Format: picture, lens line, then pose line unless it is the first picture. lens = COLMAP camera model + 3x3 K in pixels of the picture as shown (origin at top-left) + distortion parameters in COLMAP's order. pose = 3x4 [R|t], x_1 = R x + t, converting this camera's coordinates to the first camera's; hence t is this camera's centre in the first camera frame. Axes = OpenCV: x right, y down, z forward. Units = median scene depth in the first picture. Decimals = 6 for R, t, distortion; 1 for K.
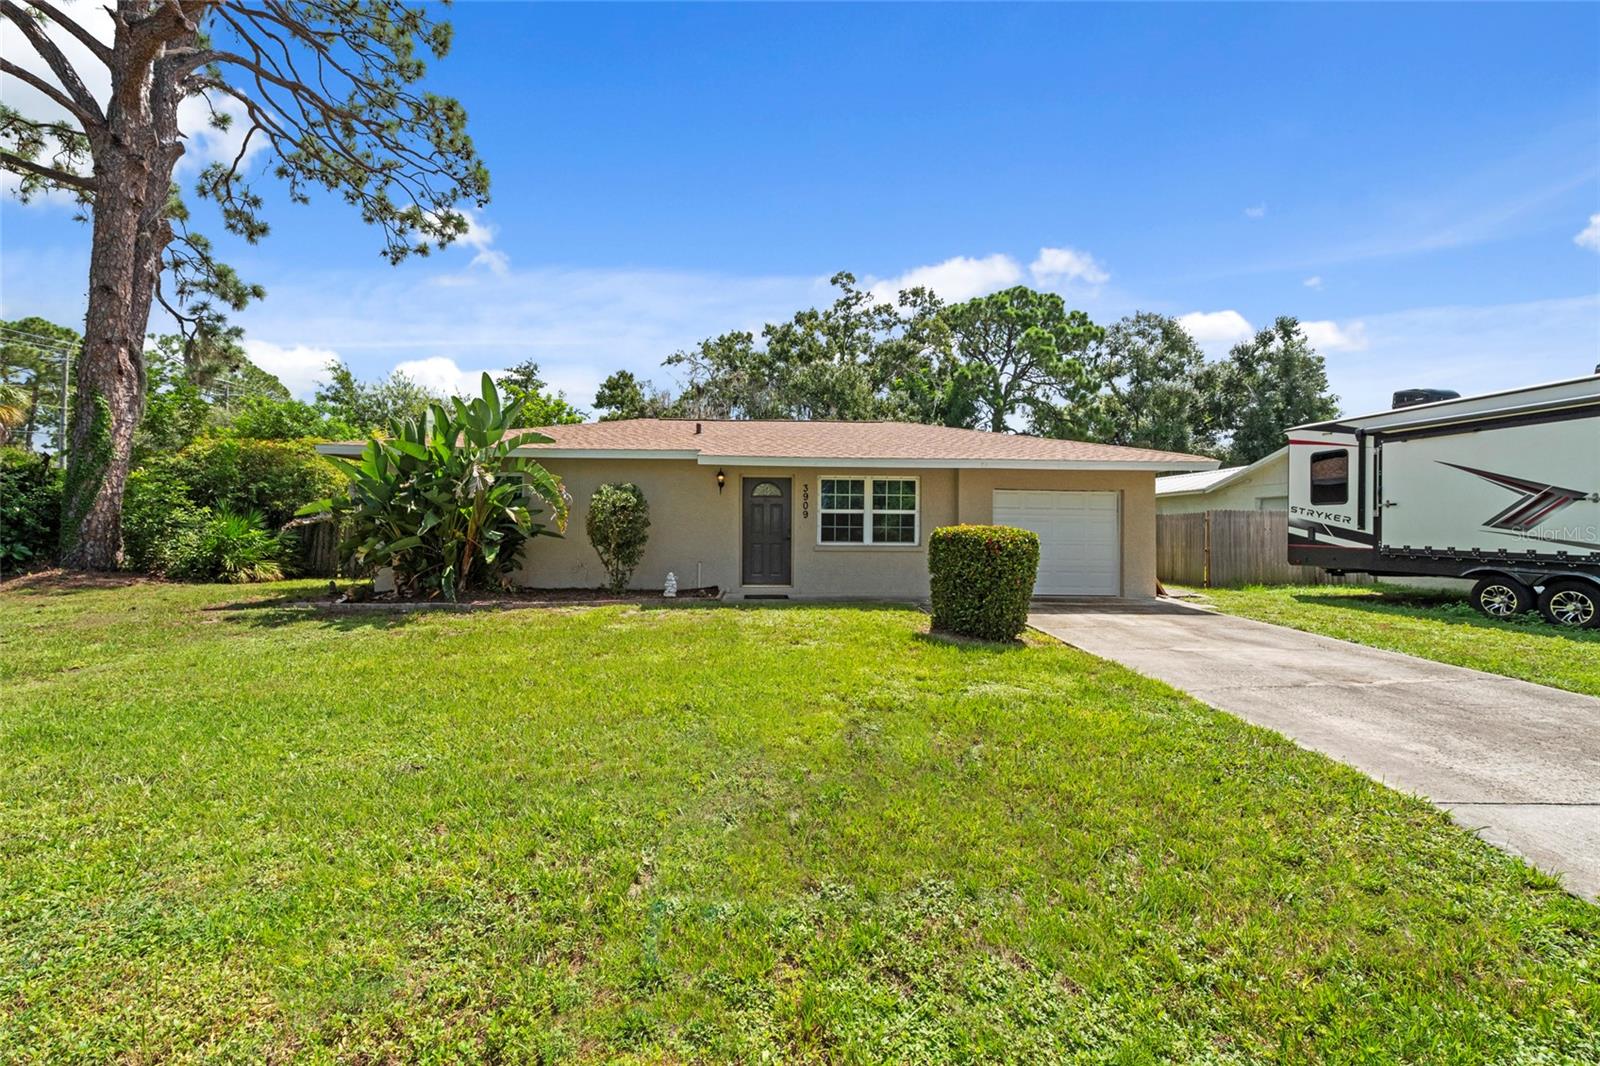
lens RADIAL K [[632.6, 0, 797.3], [0, 632.6, 528.3], [0, 0, 1]] dist [-0.000079, -0.000727]
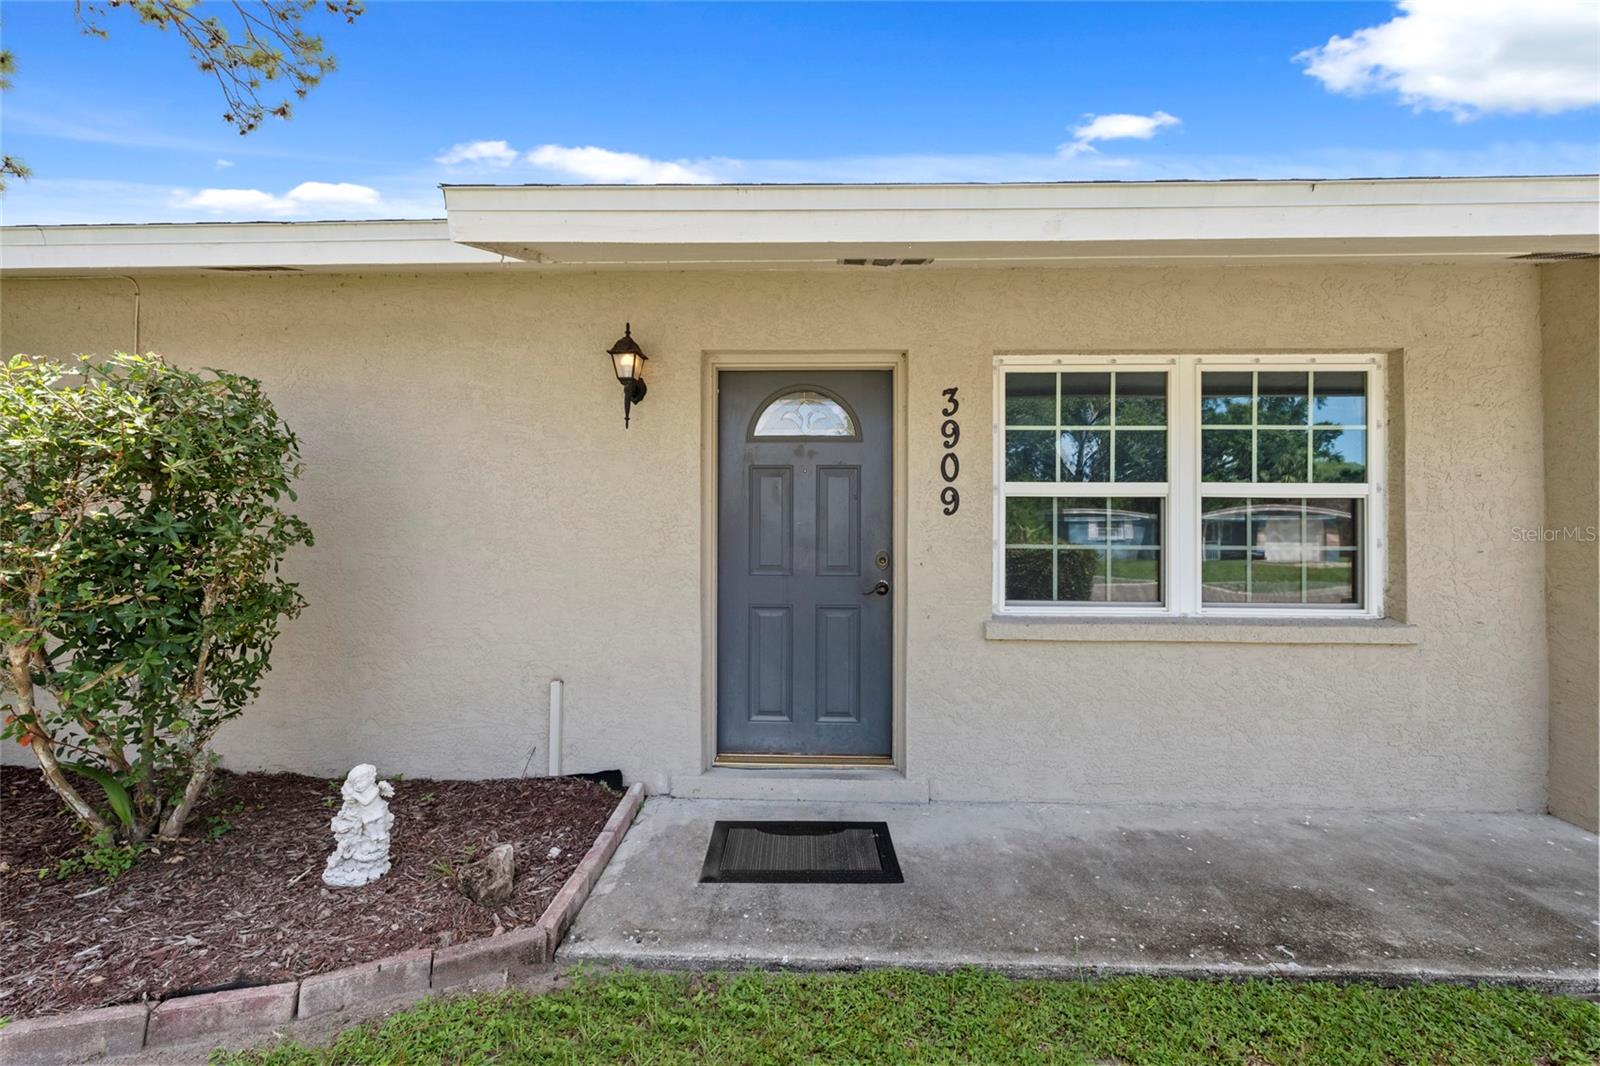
lens RADIAL K [[632.6, 0, 799.5], [0, 632.6, 531.4], [0, 0, 1]] dist [-0.000079, -0.000727]
pose [[0.997138, -0.003477, -0.075519, -0.029272], [0.003450, 0.999994, -0.000480, -0.009184], [0.075520, 0.000218, 0.997144, 0.721916]]
